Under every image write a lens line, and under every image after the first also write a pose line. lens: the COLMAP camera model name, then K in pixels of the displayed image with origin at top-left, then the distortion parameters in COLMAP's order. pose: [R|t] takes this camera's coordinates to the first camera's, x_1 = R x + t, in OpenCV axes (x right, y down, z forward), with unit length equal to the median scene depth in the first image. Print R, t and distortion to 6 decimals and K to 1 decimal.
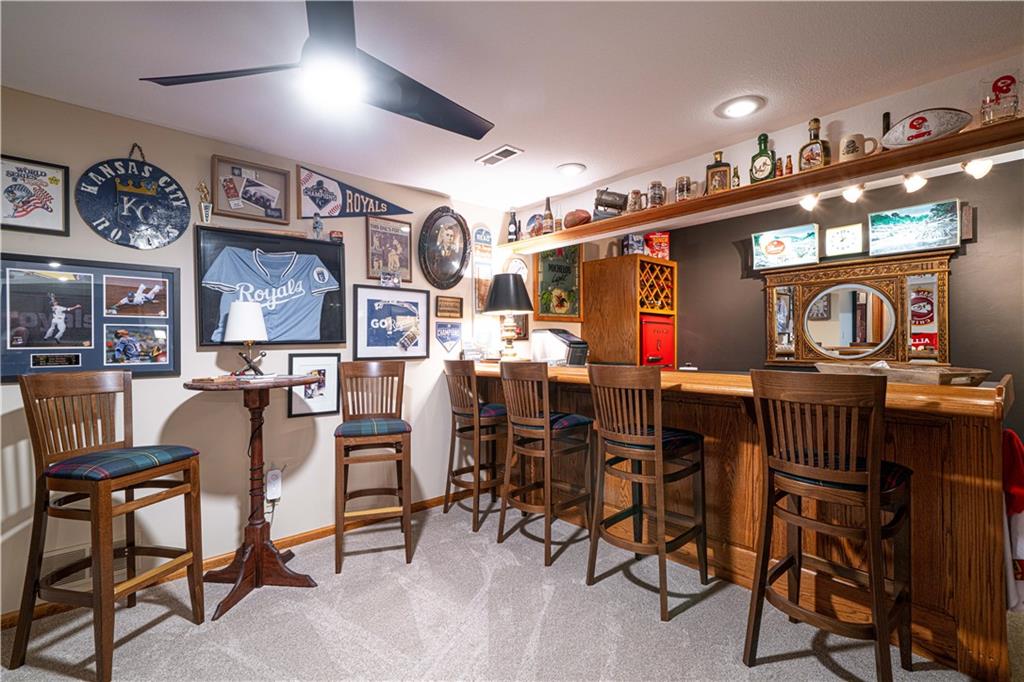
lens RADIAL K [[458.2, 0, 512.0], [0, 458.2, 341.0], [0, 0, 1]] dist [0.000008, 0.000230]
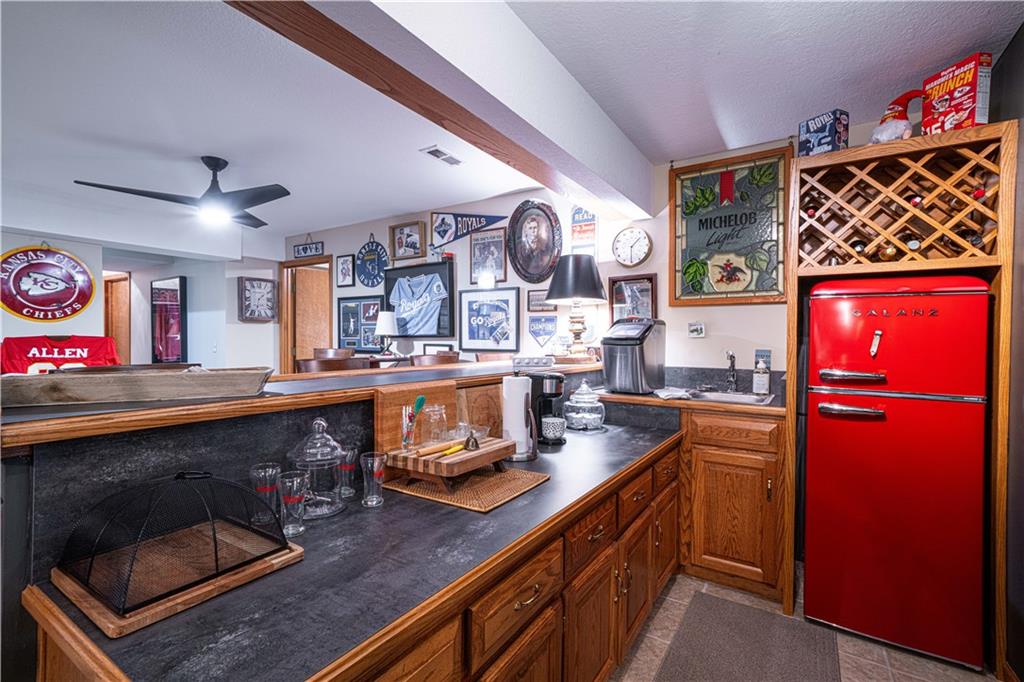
lens RADIAL K [[458.2, 0, 512.0], [0, 458.2, 341.0], [0, 0, 1]] dist [0.000008, 0.000230]
pose [[0.276248, 0.014629, -0.960975, 0.897018], [0.000122, 0.999884, 0.015257, -0.003362], [0.961086, -0.004332, 0.276214, 0.767379]]
